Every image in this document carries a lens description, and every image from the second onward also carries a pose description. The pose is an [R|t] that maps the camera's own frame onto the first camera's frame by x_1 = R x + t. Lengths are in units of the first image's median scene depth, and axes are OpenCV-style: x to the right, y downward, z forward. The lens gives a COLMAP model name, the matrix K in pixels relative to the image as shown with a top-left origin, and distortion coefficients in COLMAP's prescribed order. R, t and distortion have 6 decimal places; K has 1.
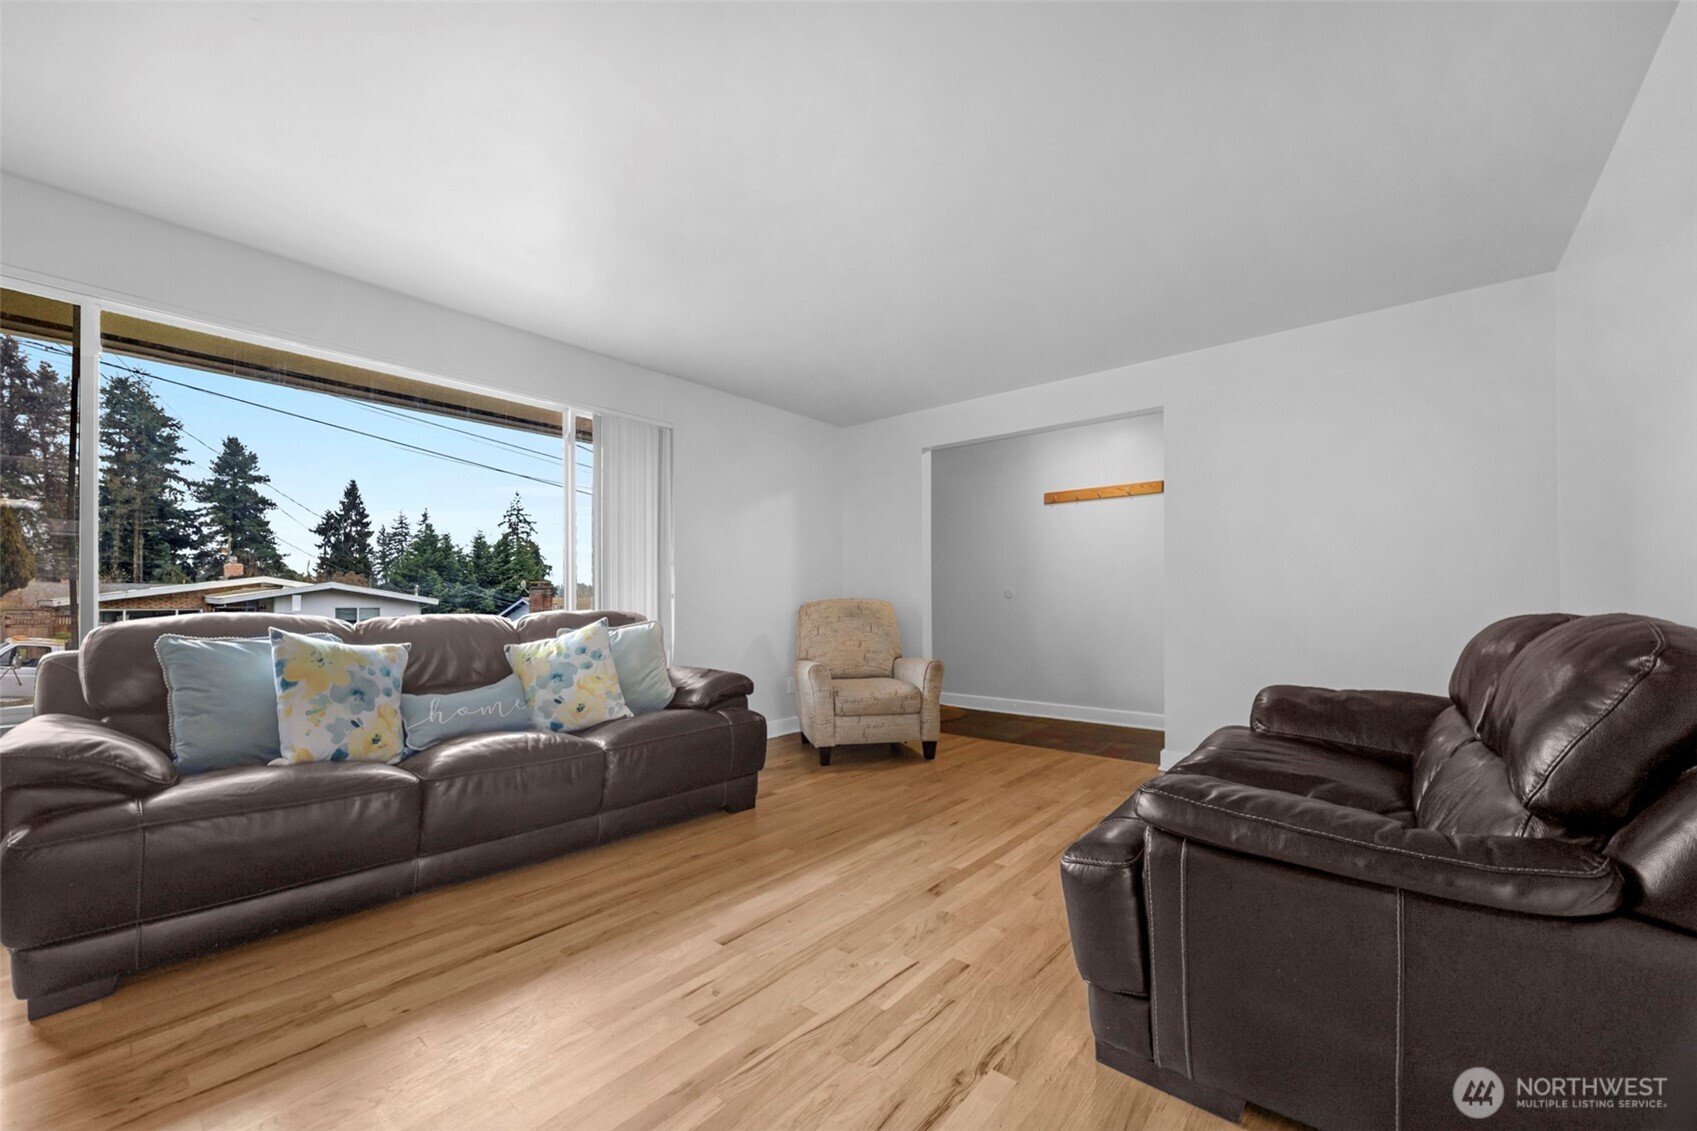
lens RADIAL K [[674.6, 0, 794.6], [0, 674.6, 613.8], [0, 0, 1]] dist [0.001013, 0.000353]
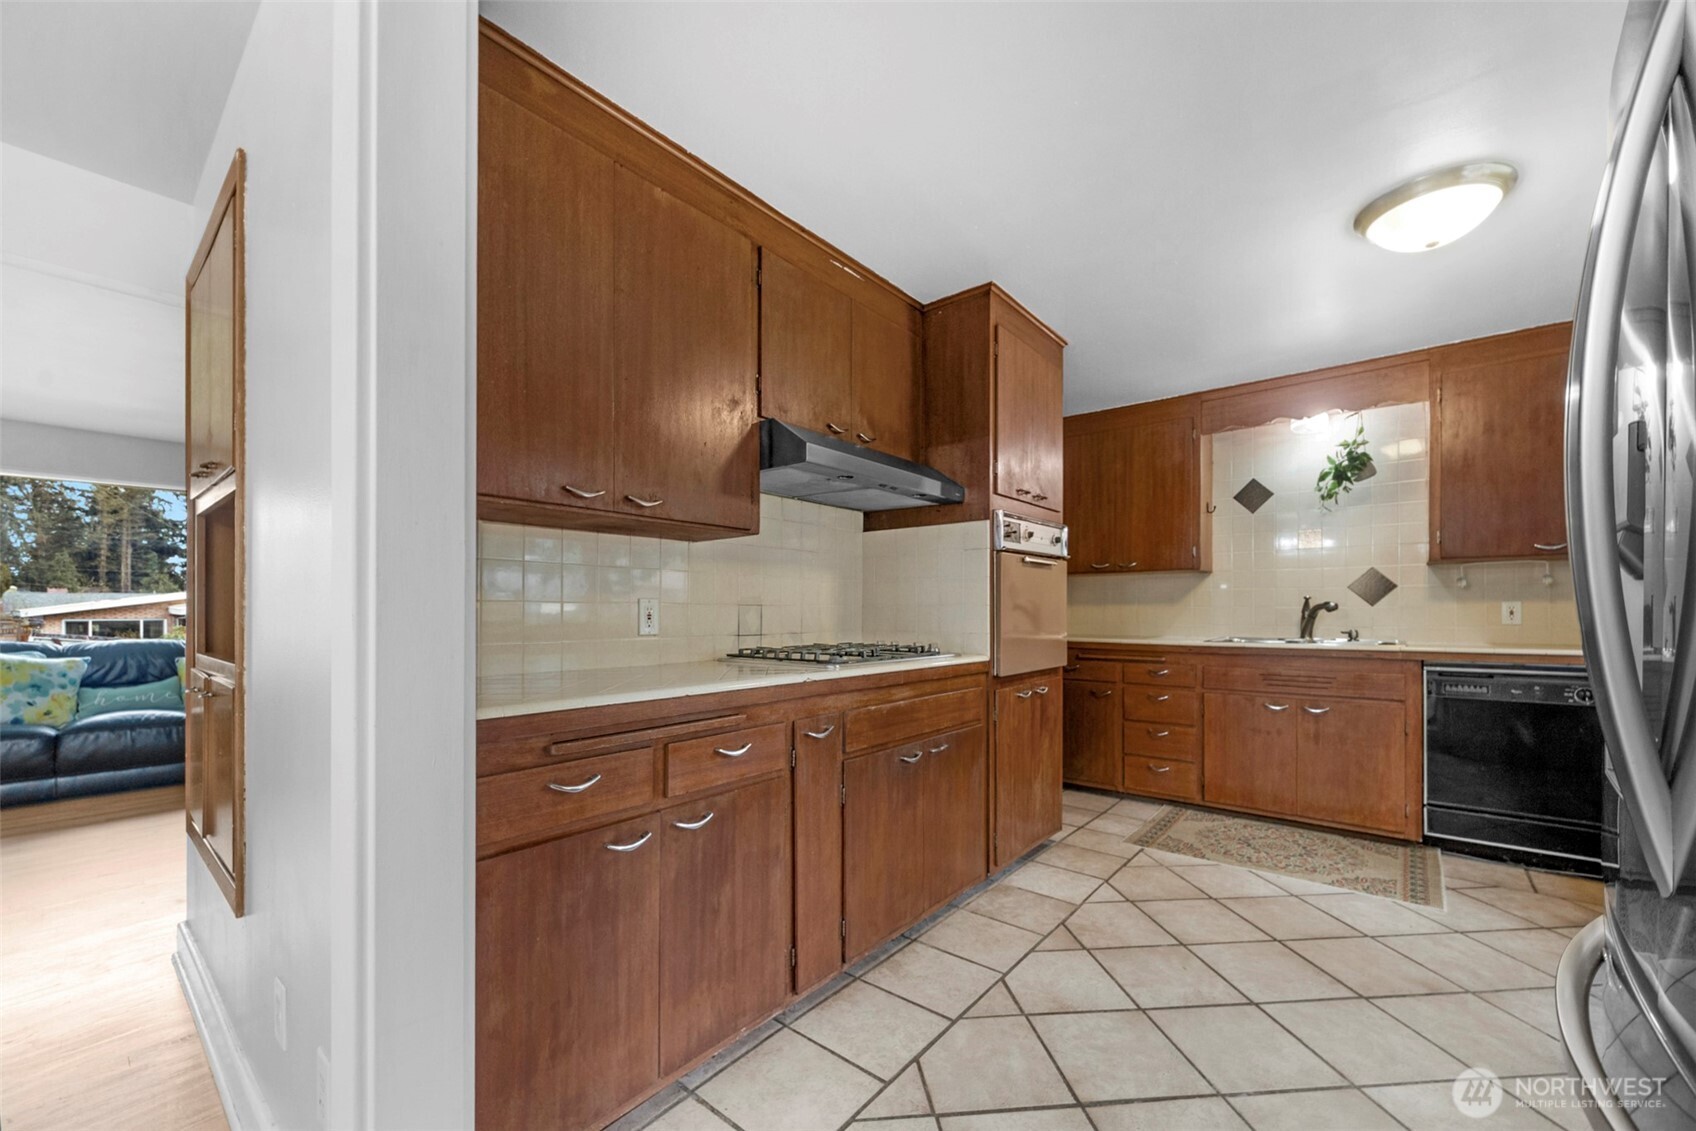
lens RADIAL K [[674.2, 0, 824.6], [0, 674.2, 623.4], [0, 0, 1]] dist [0.001013, 0.000353]
pose [[0.999869, 0.001197, 0.016159, 0.581765], [-0.001265, 0.999990, 0.004223, -0.023605], [-0.016154, -0.004243, 0.999861, -0.331876]]
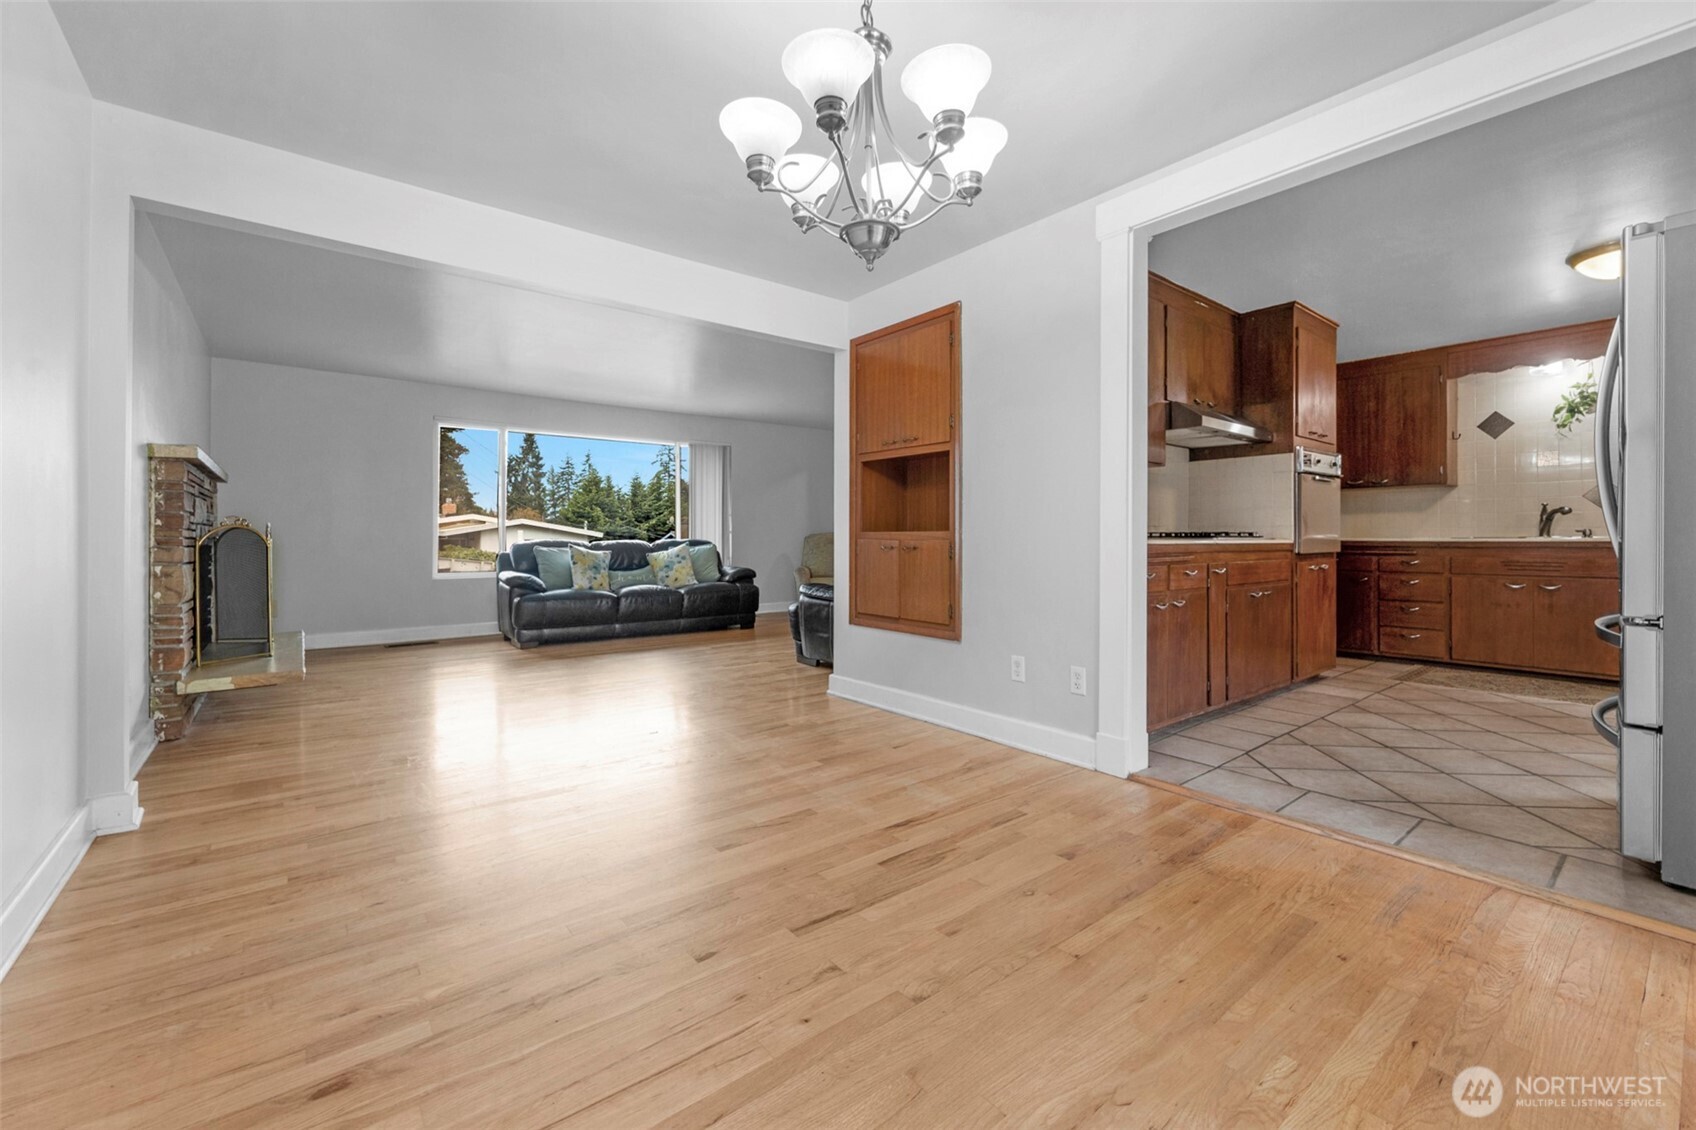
lens RADIAL K [[716.9, 0, 832.6], [0, 716.9, 542.8], [0, 0, 1]] dist [0.016395, 0.000356]
pose [[0.985950, 0.003962, -0.166996, 0.336417], [-0.005314, 0.999957, -0.007650, 0.013494], [0.166958, 0.008430, 0.985928, -0.729153]]
